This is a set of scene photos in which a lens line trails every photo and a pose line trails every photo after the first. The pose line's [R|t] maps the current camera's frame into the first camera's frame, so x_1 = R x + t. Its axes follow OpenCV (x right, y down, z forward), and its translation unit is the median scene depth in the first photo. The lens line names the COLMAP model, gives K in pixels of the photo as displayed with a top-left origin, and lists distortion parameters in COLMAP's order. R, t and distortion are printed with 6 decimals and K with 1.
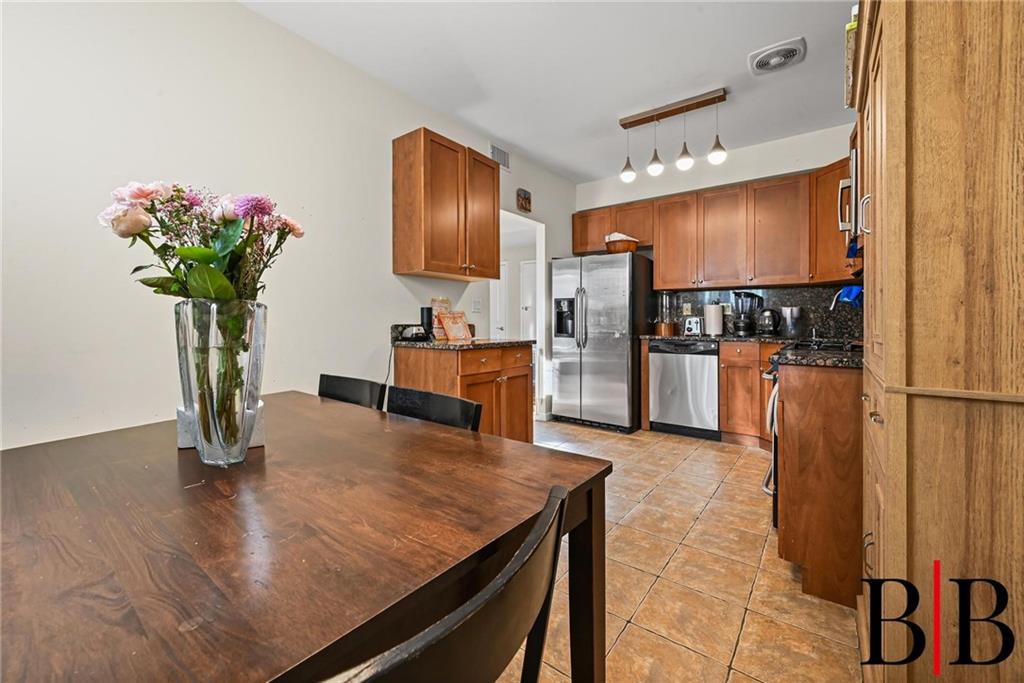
lens RADIAL K [[414.9, 0, 513.6], [0, 414.9, 333.3], [0, 0, 1]] dist [0.000186, 0.000028]
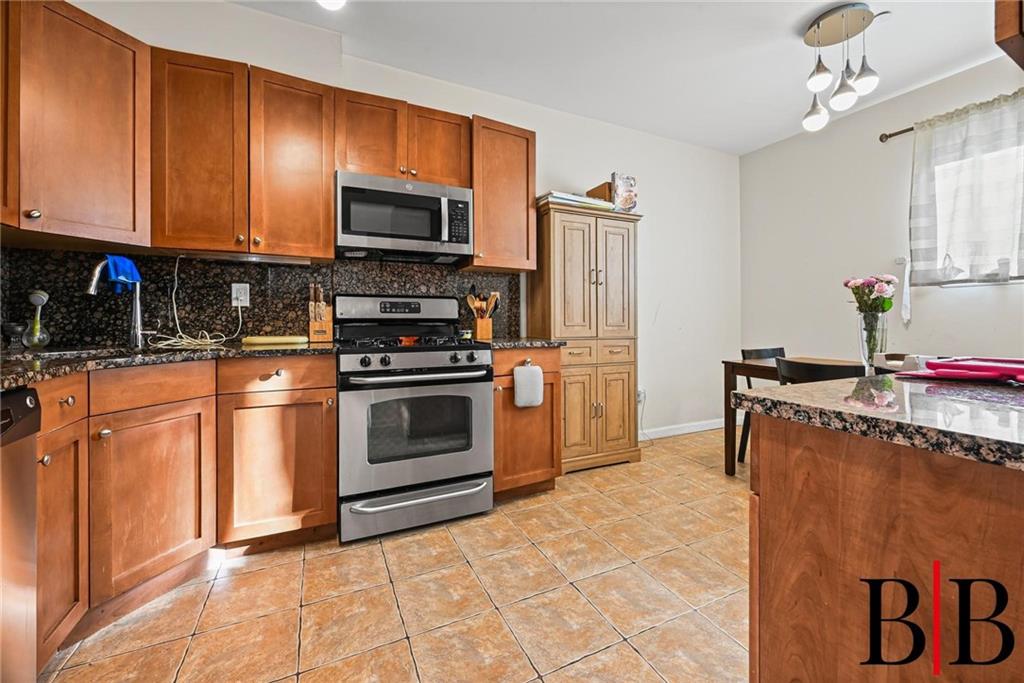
lens RADIAL K [[414.9, 0, 520.5], [0, 414.9, 314.6], [0, 0, 1]] dist [0.000186, 0.000028]
pose [[-0.898542, 0.001485, 0.438885, 0.093626], [0.007183, 0.999910, 0.011324, -0.046367], [-0.438829, 0.013328, -0.898472, 1.931880]]
